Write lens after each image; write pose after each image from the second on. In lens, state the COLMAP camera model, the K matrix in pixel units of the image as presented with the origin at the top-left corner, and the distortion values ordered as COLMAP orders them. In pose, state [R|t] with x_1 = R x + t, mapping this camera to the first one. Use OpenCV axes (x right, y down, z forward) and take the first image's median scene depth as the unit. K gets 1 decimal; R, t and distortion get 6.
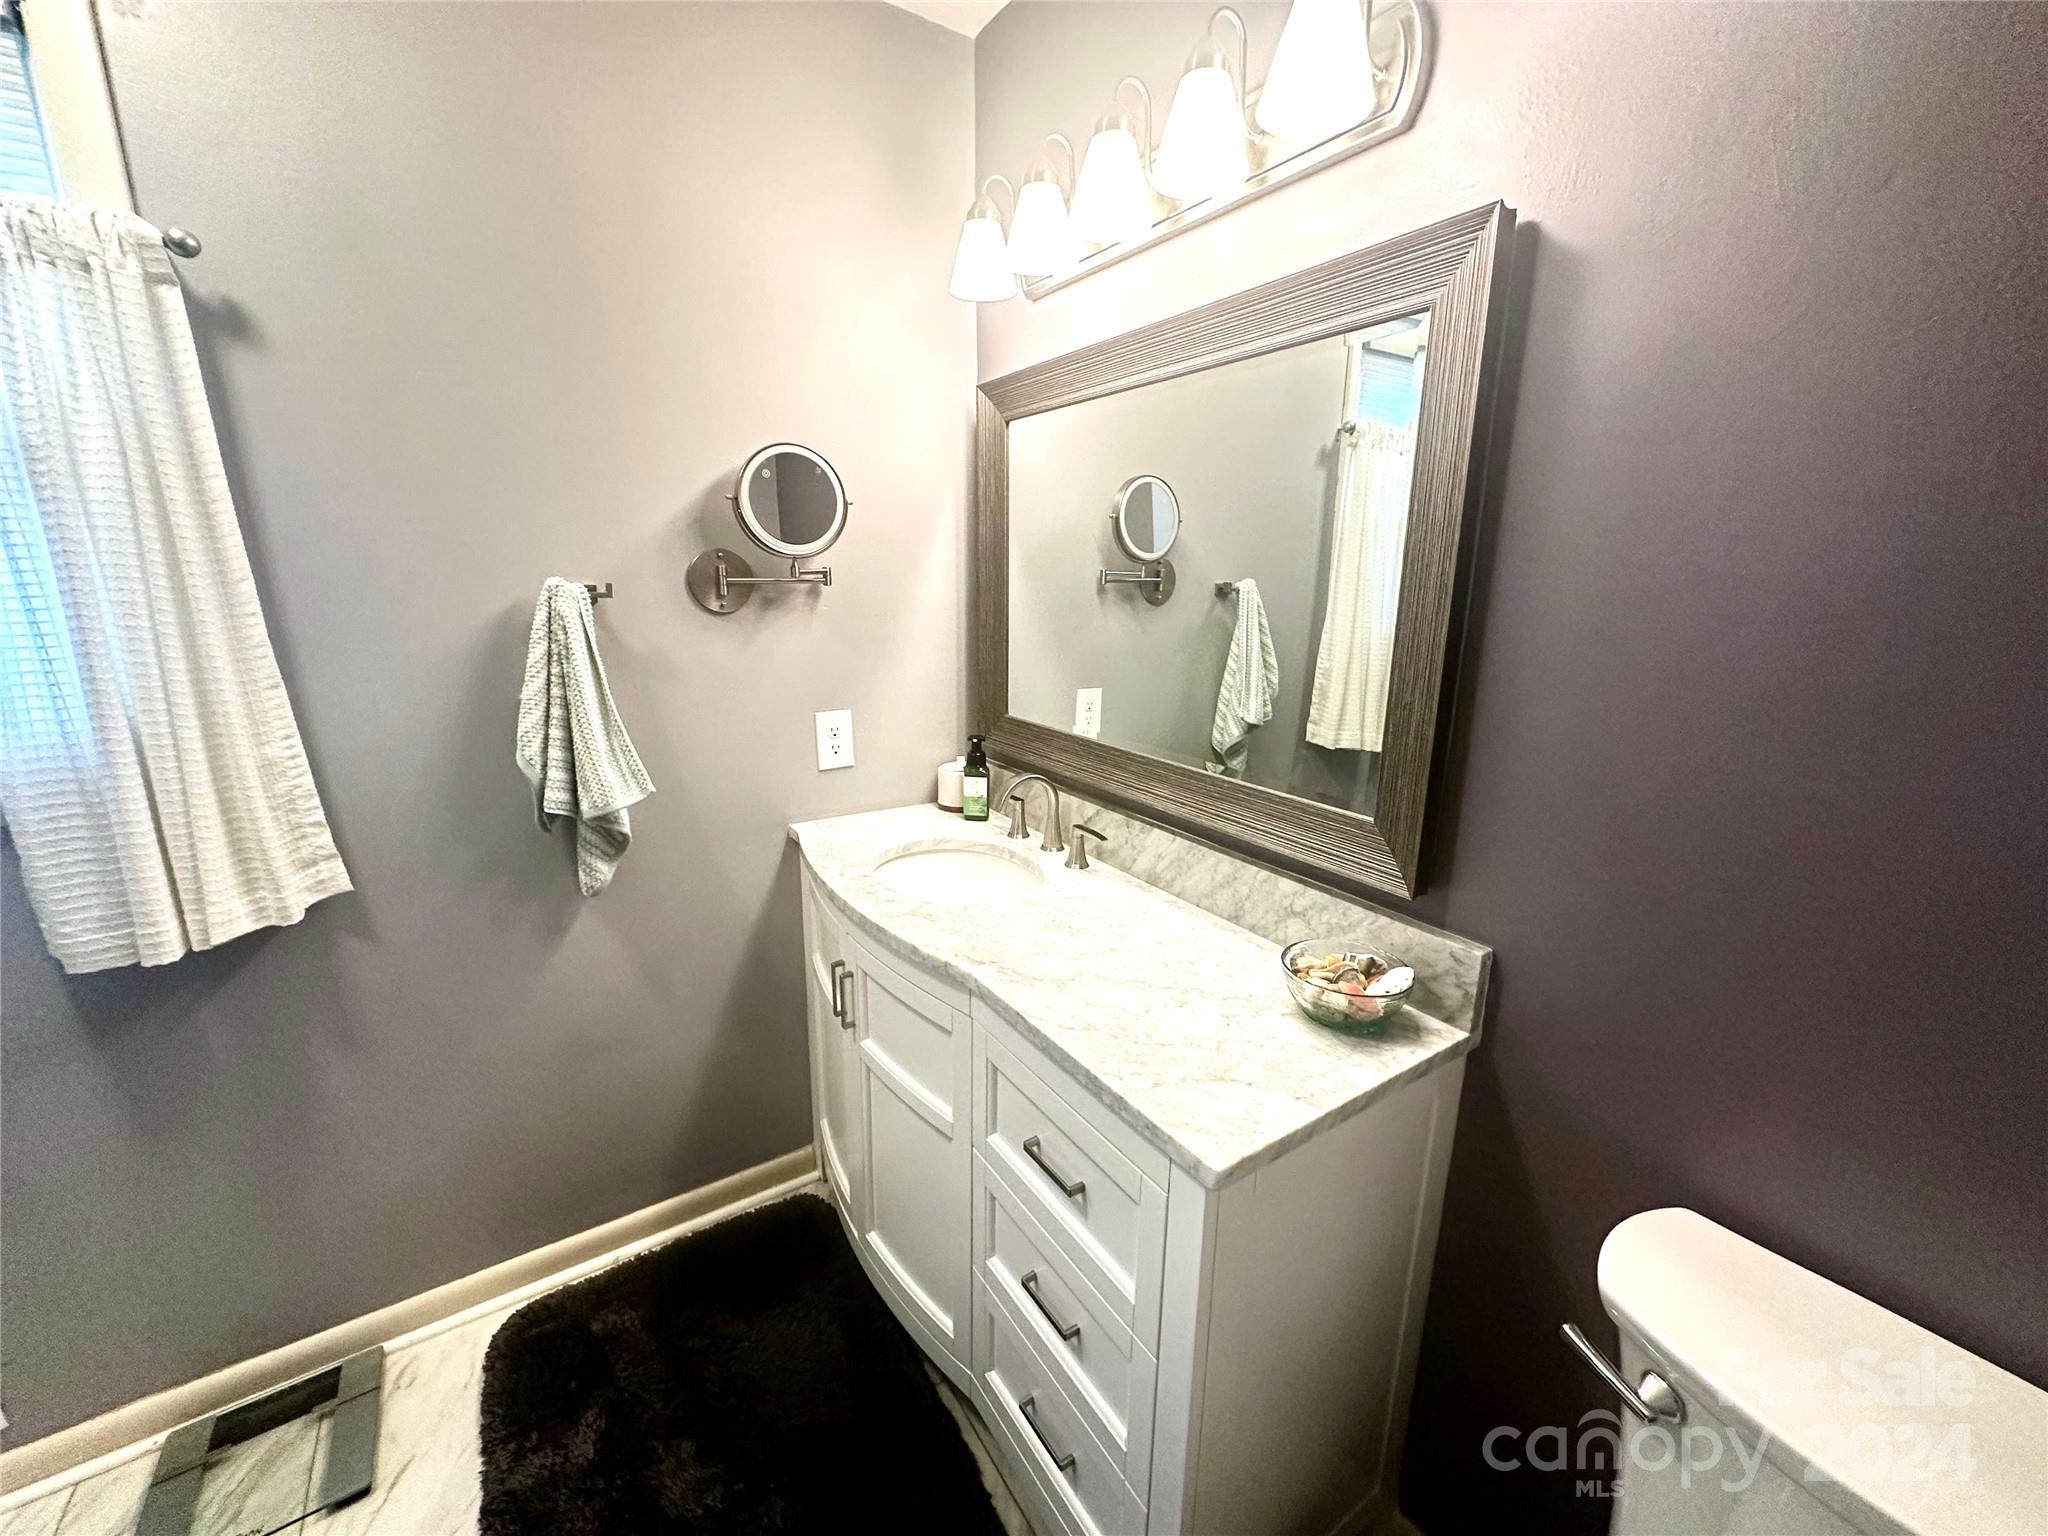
lens RADIAL K [[817.2, 0, 1024.0], [0, 817.2, 768.0], [0, 0, 1]] dist [0.000080, 0.000000]
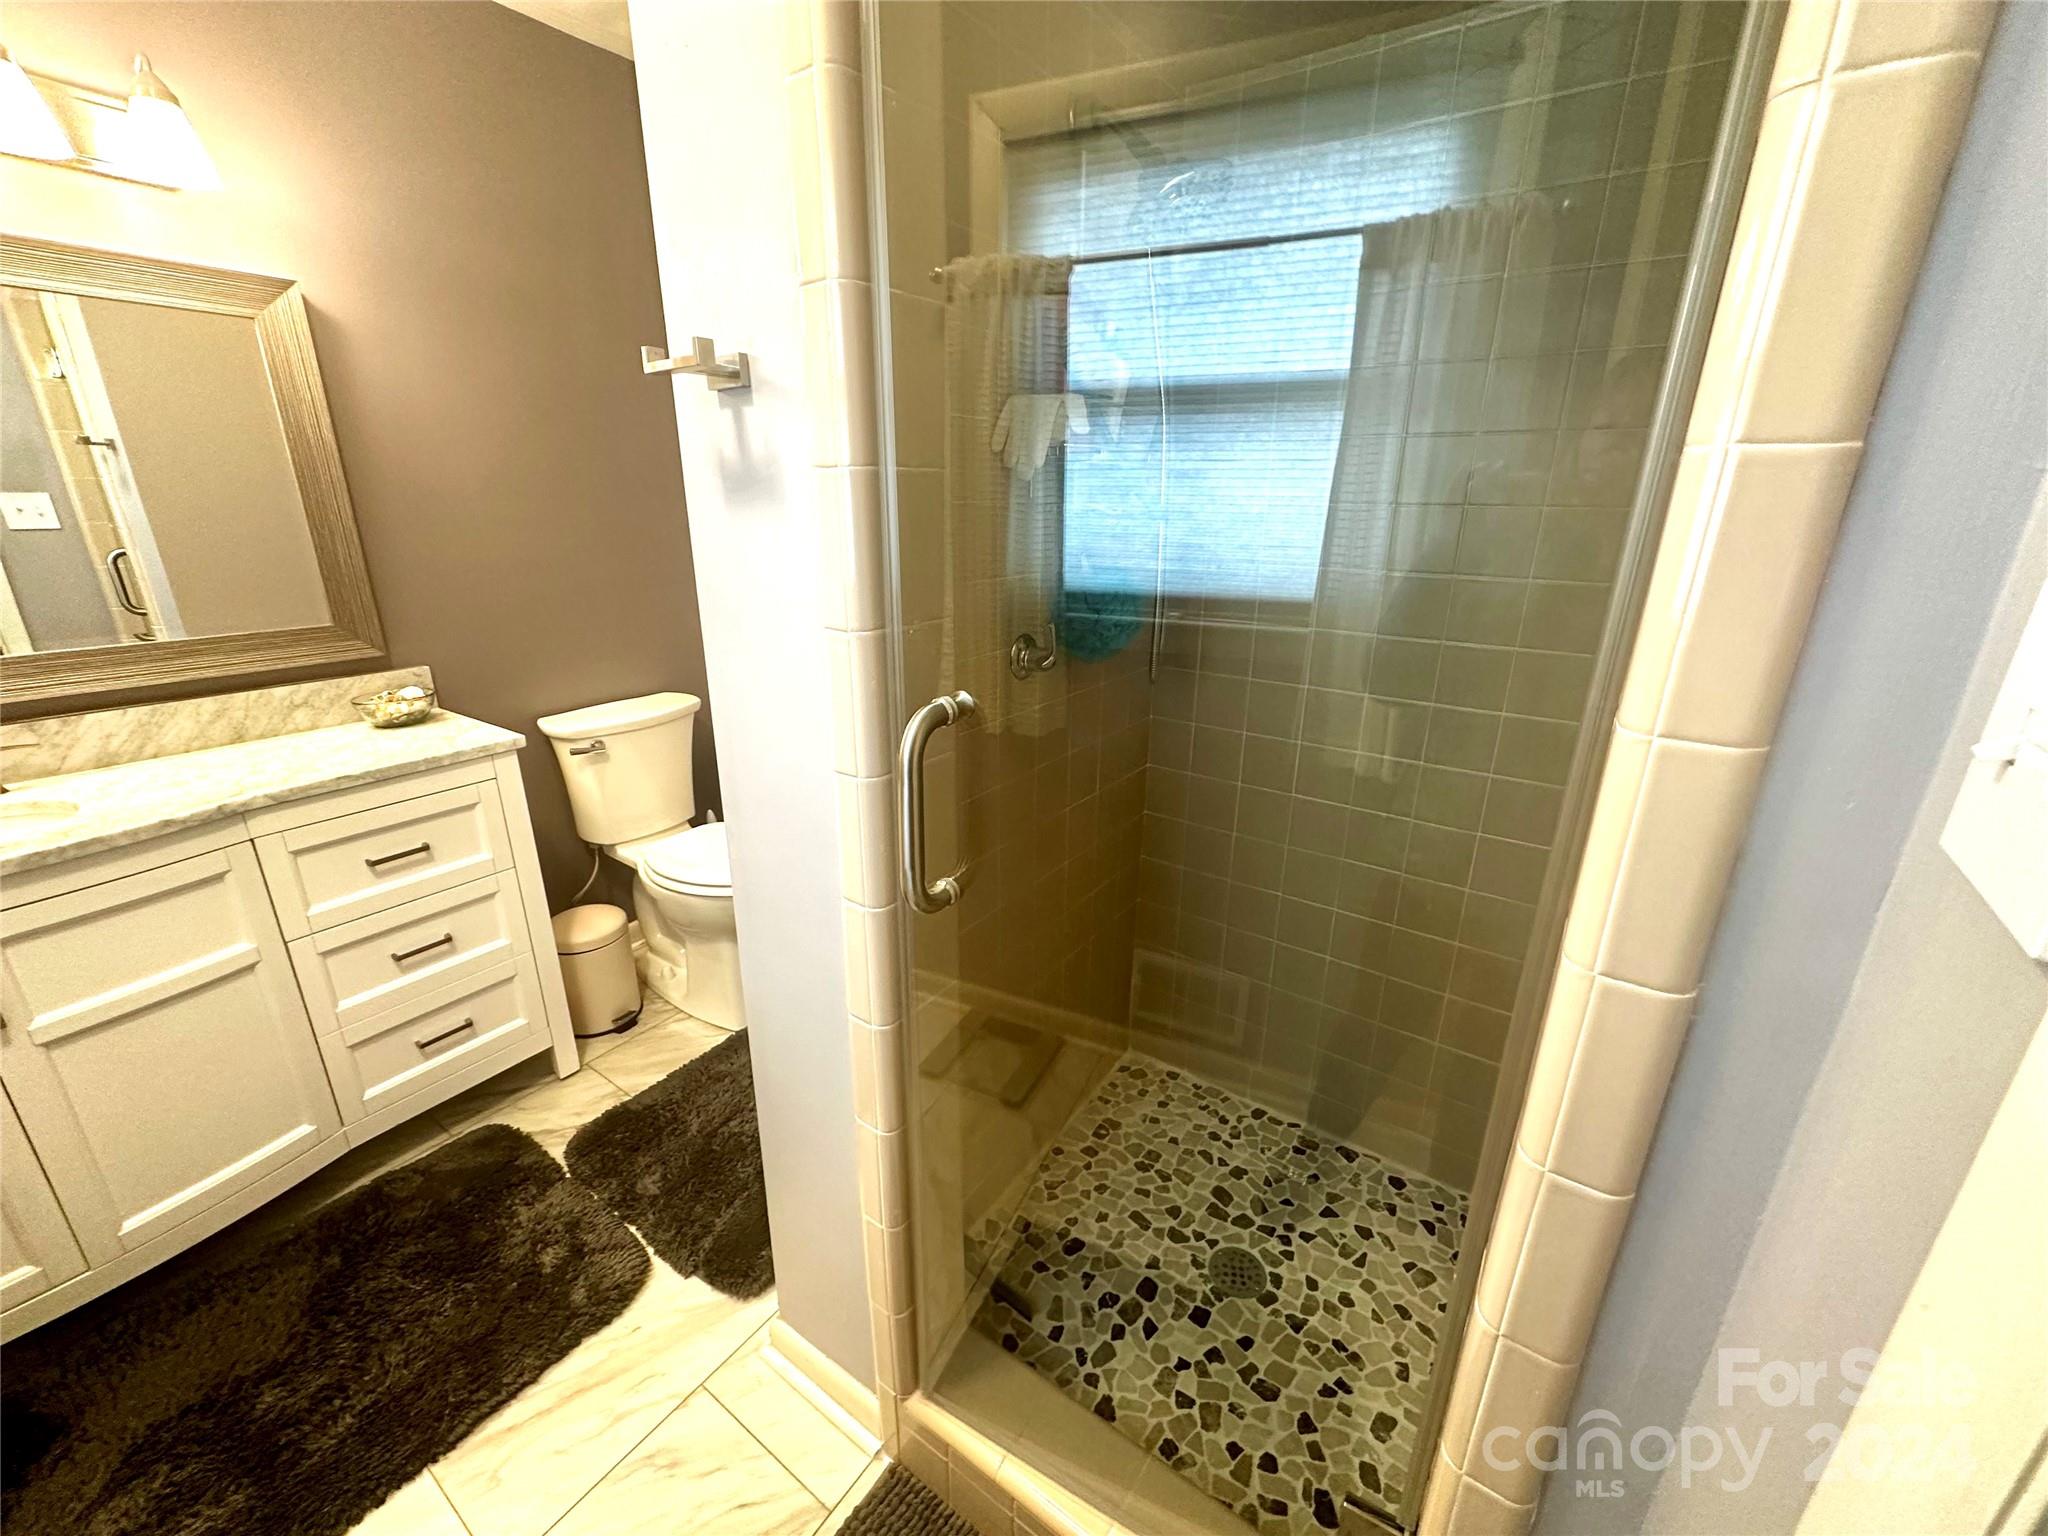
lens RADIAL K [[817.2, 0, 1024.0], [0, 817.2, 768.0], [0, 0, 1]] dist [0.000080, 0.000000]
pose [[-0.376525, -0.305097, 0.874726, -1.406420], [0.208894, 0.891935, 0.401018, -0.041562], [-0.902548, 0.333718, -0.272102, 0.216883]]
